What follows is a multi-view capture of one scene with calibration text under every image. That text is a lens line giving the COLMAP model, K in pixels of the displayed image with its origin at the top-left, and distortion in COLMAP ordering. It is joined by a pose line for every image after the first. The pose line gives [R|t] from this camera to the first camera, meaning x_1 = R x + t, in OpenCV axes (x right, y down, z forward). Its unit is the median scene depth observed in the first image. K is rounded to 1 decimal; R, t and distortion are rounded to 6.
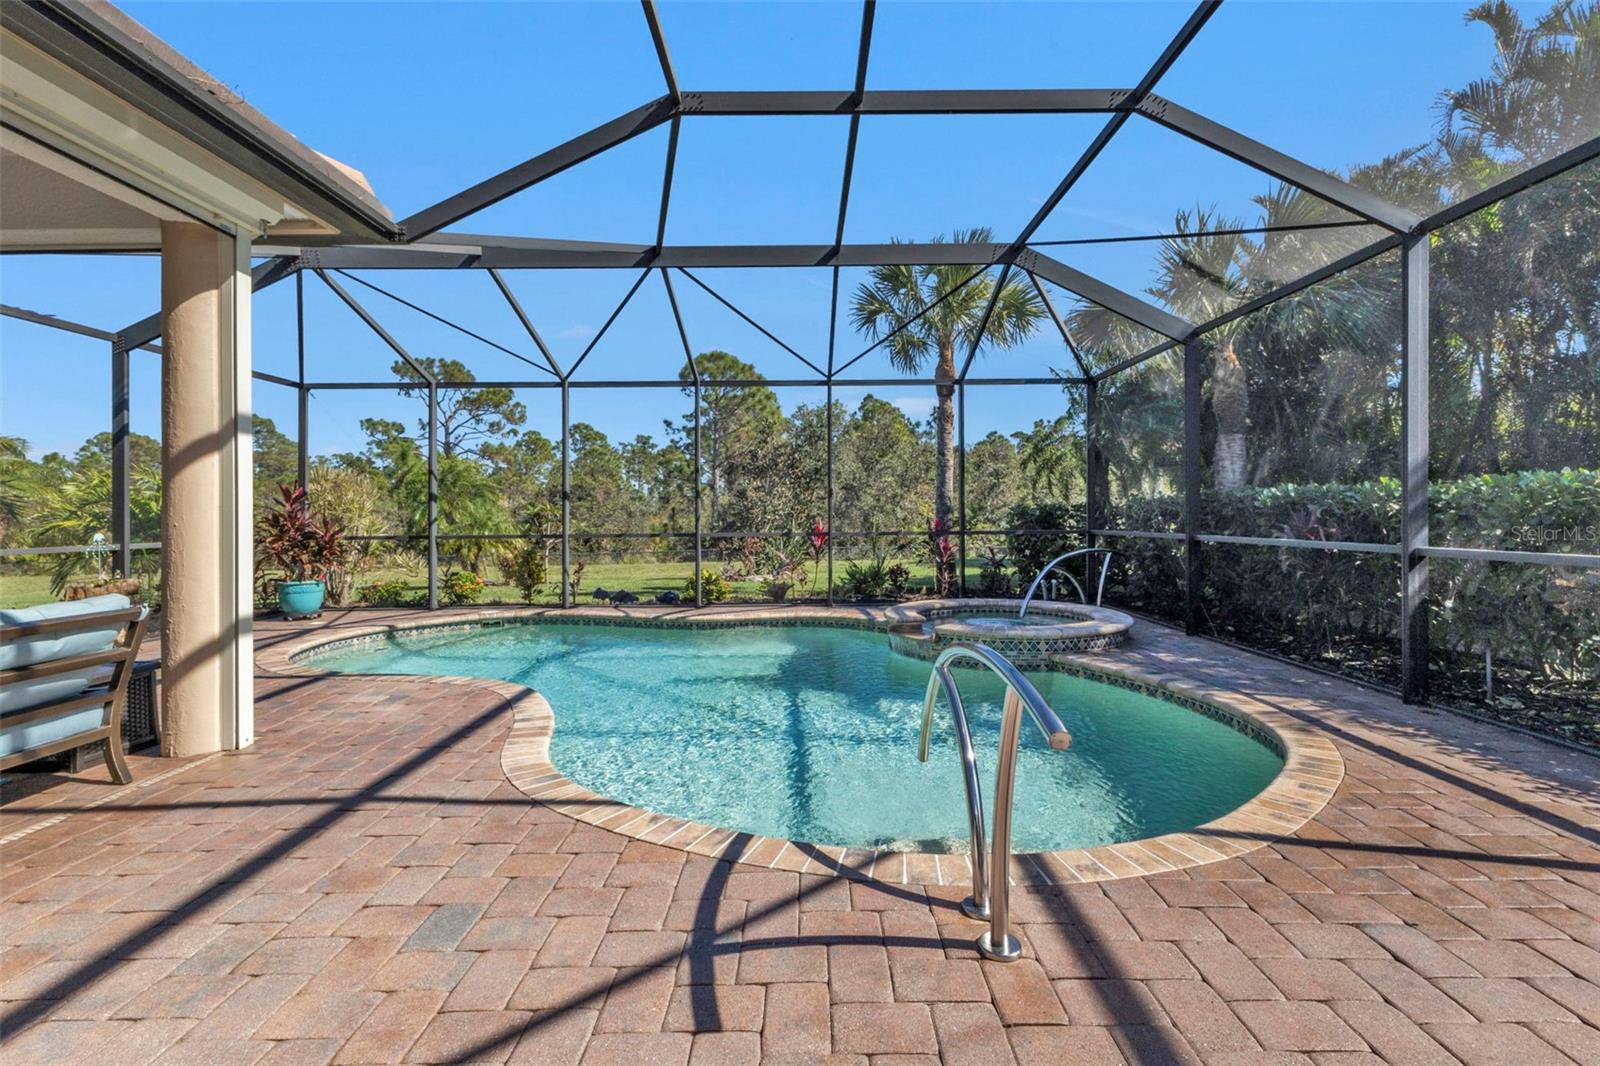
lens RADIAL K [[711.5, 0, 806.1], [0, 711.5, 515.1], [0, 0, 1]] dist [0.008774, -0.000007]
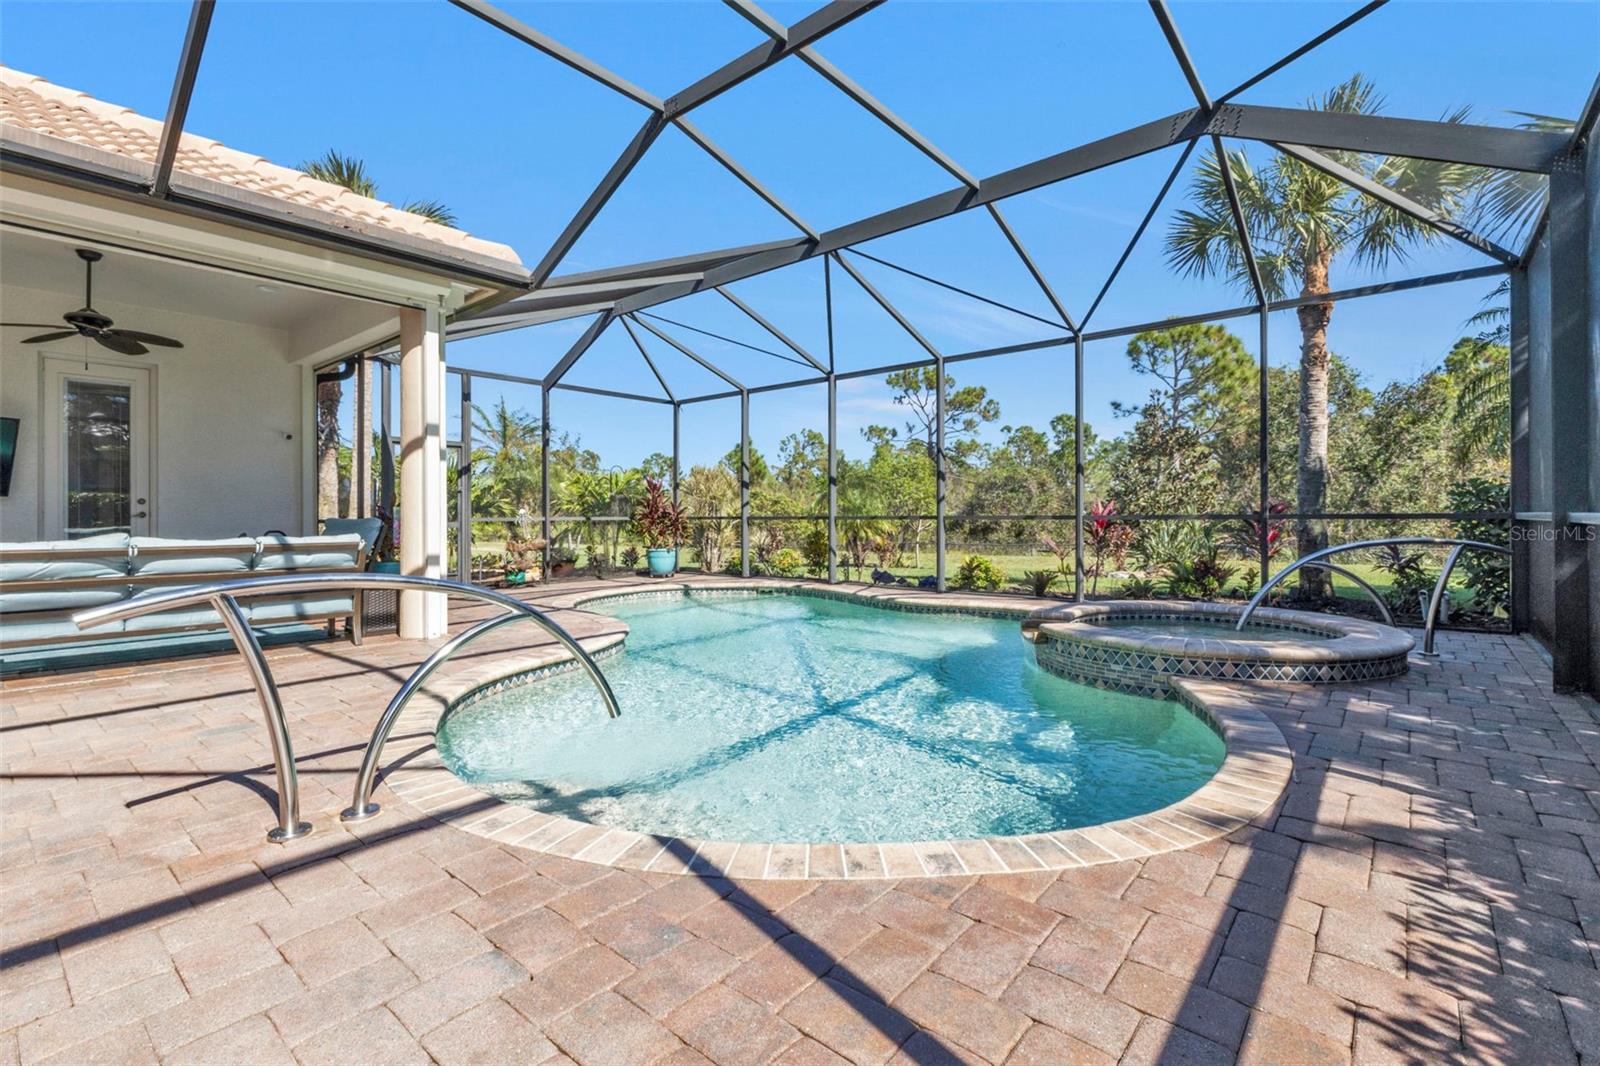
lens RADIAL K [[718.9, 0, 799.2], [0, 718.9, 509.3], [0, 0, 1]] dist [0.018551, -0.012644]
pose [[0.760254, -0.001074, -0.649625, 0.455574], [-0.000321, 0.999998, -0.002030, 0.026096], [0.649626, 0.001752, 0.760252, 0.180920]]
